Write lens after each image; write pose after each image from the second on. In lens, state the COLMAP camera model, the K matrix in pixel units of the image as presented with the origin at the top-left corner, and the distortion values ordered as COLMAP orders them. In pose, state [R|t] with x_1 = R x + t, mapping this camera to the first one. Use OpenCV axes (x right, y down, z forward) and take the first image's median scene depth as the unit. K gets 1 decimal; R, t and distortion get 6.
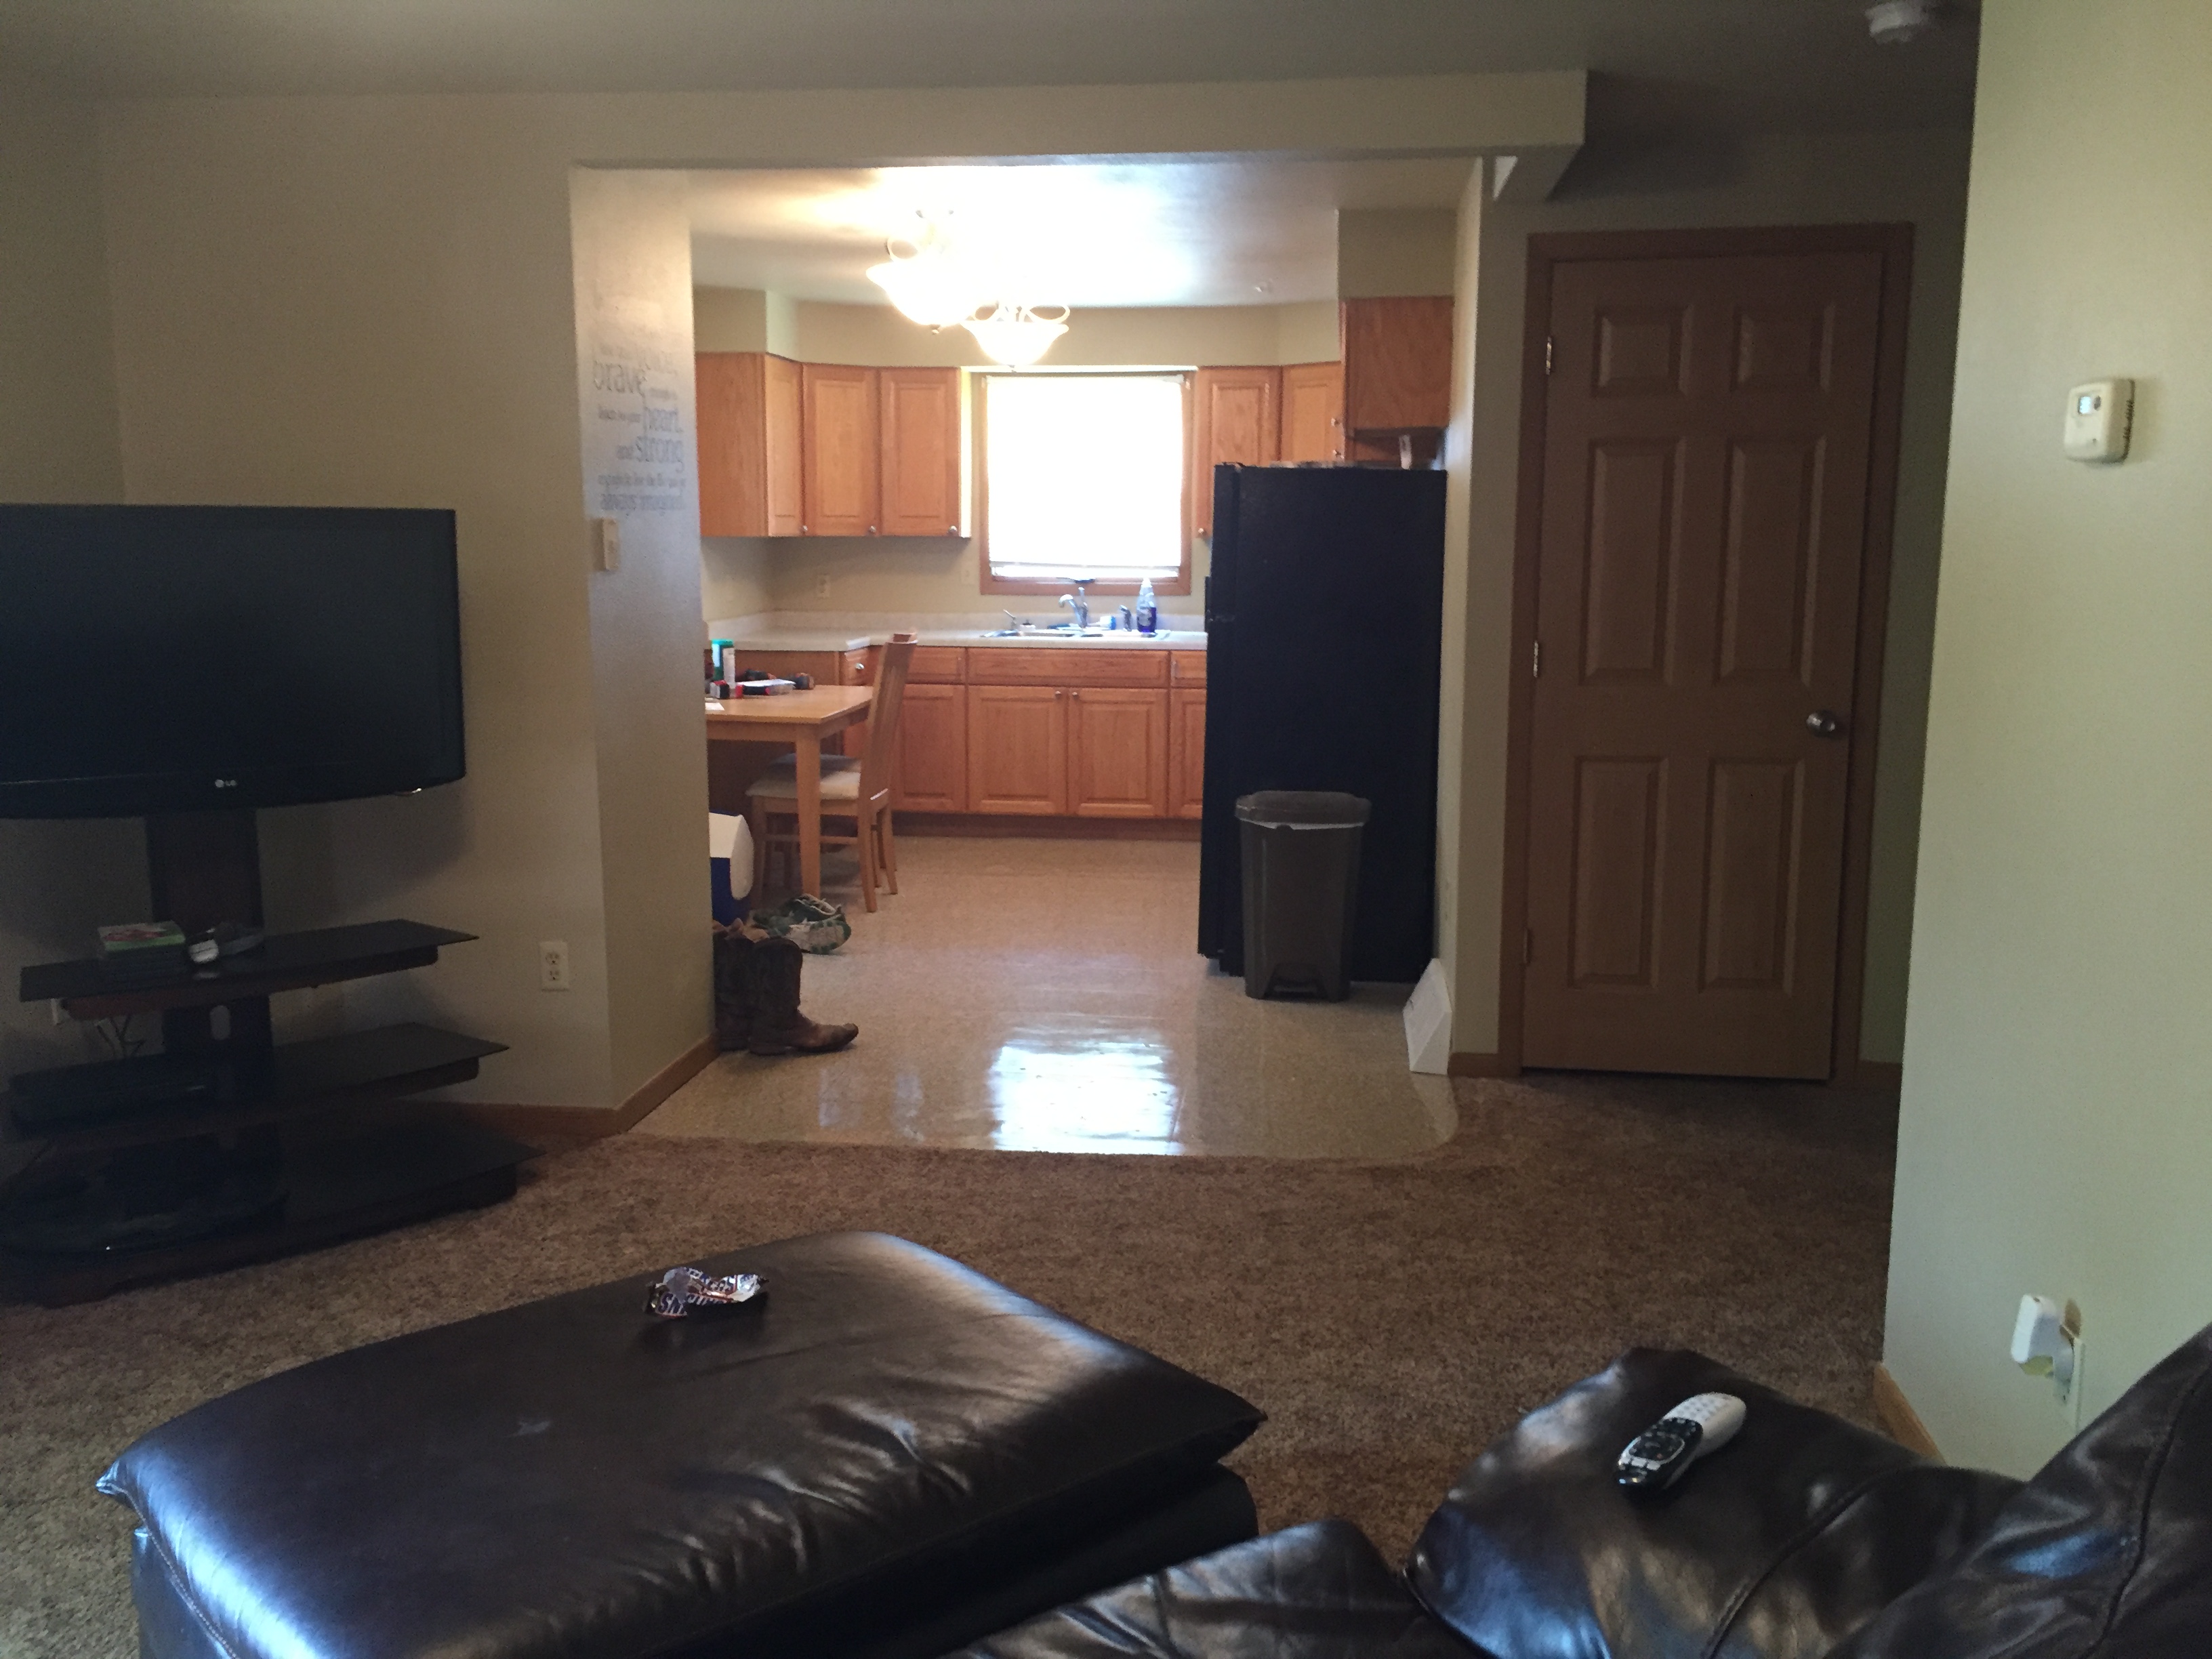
lens RADIAL K [[1898.5, 0, 1099.5], [0, 1898.5, 825.7], [0, 0, 1]] dist [0.071750, -0.094705]
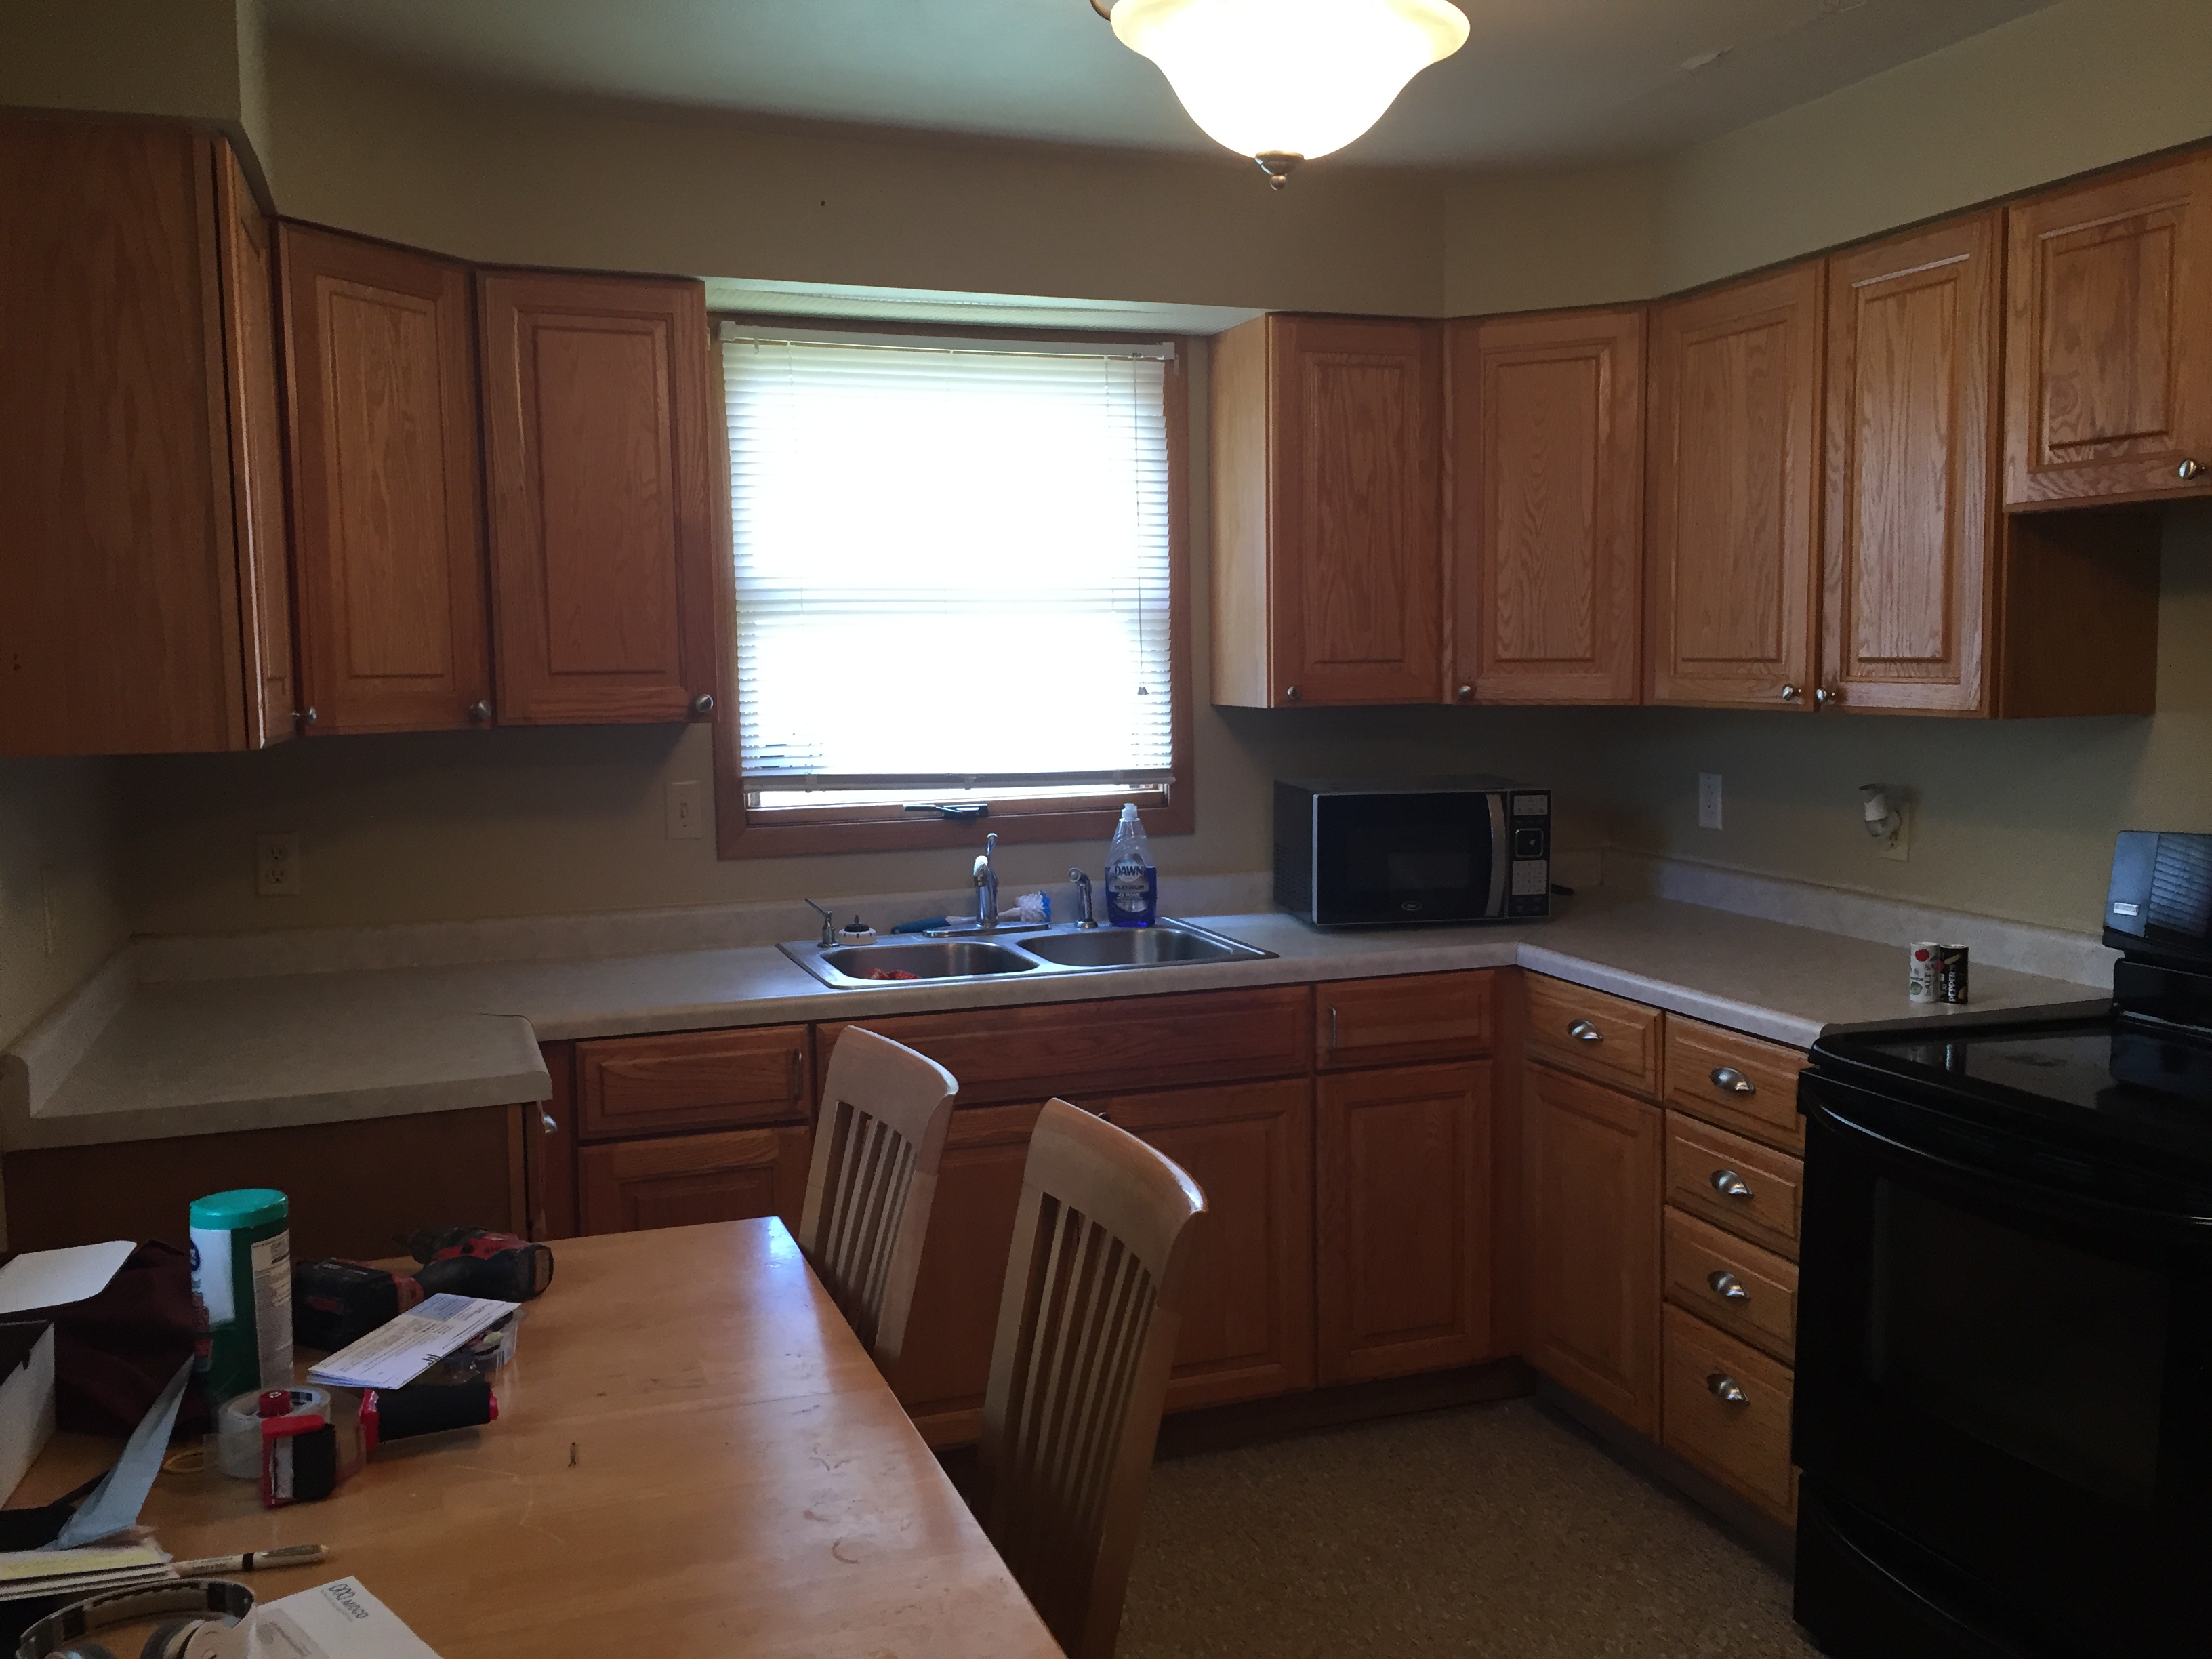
lens RADIAL K [[1898.5, 0, 1117.4], [0, 1898.5, 827.9], [0, 0, 1]] dist [0.071750, -0.094705]
pose [[0.889830, -0.057319, 0.452678, -0.178369], [0.088845, 0.994856, -0.048672, -0.106319], [-0.447559, 0.083527, 0.890345, 0.633905]]
